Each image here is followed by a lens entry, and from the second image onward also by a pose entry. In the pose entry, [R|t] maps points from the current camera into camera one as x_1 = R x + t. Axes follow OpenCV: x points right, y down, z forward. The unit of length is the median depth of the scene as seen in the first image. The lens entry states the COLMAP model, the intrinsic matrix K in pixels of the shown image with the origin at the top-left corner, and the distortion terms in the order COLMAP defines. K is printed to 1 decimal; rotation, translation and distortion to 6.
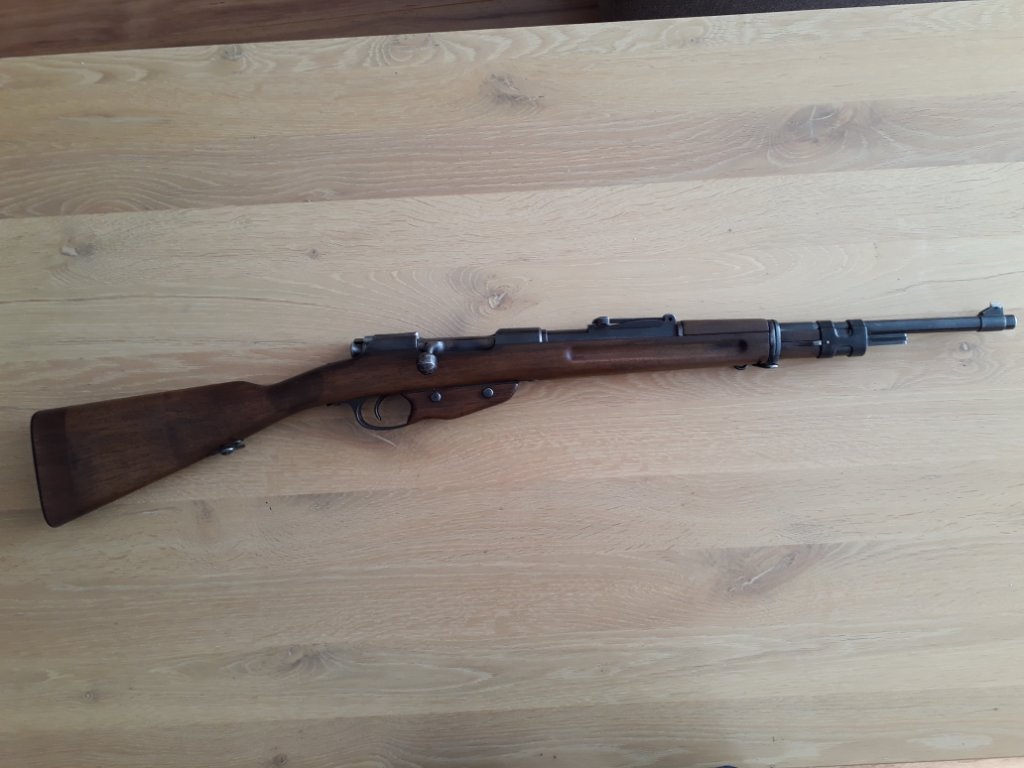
lens RADIAL K [[786.1, 0, 512.0], [0, 786.1, 384.0], [0, 0, 1]] dist [0.041188, -0.058447]
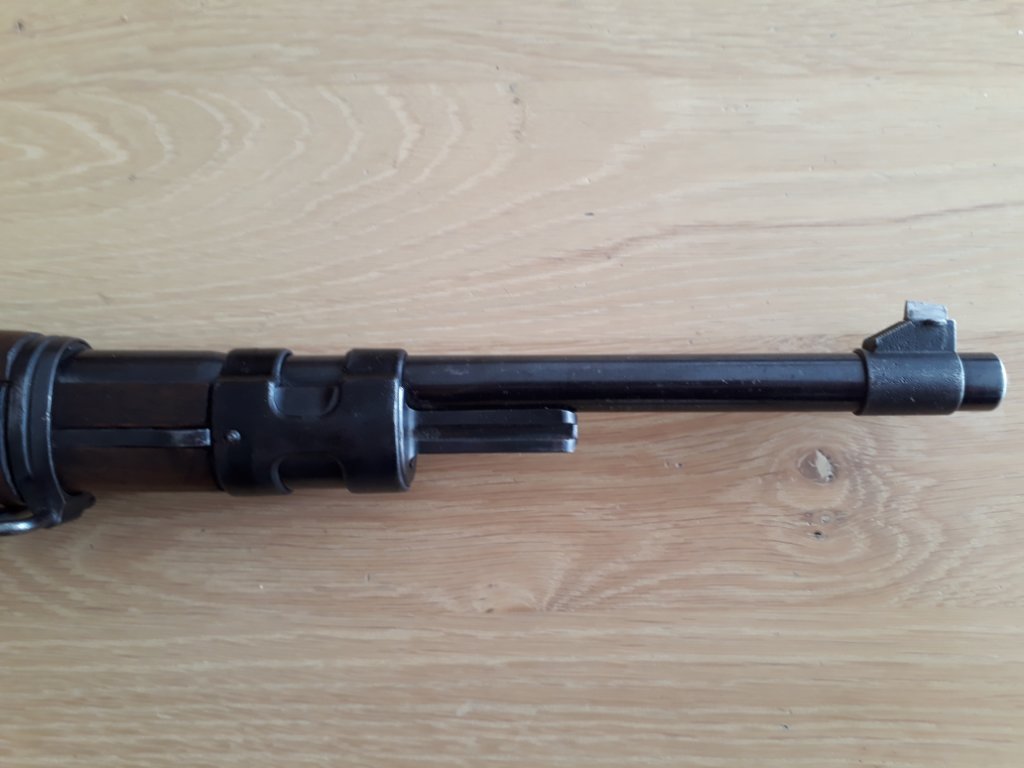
lens RADIAL K [[828.1, 0, 512.0], [0, 828.1, 384.0], [0, 0, 1]] dist [0.043480, -0.065370]
pose [[0.999311, 0.037110, -0.000992, 0.463964], [-0.037117, 0.998242, -0.046215, -0.057652], [-0.000725, 0.046220, 0.998931, 0.709843]]
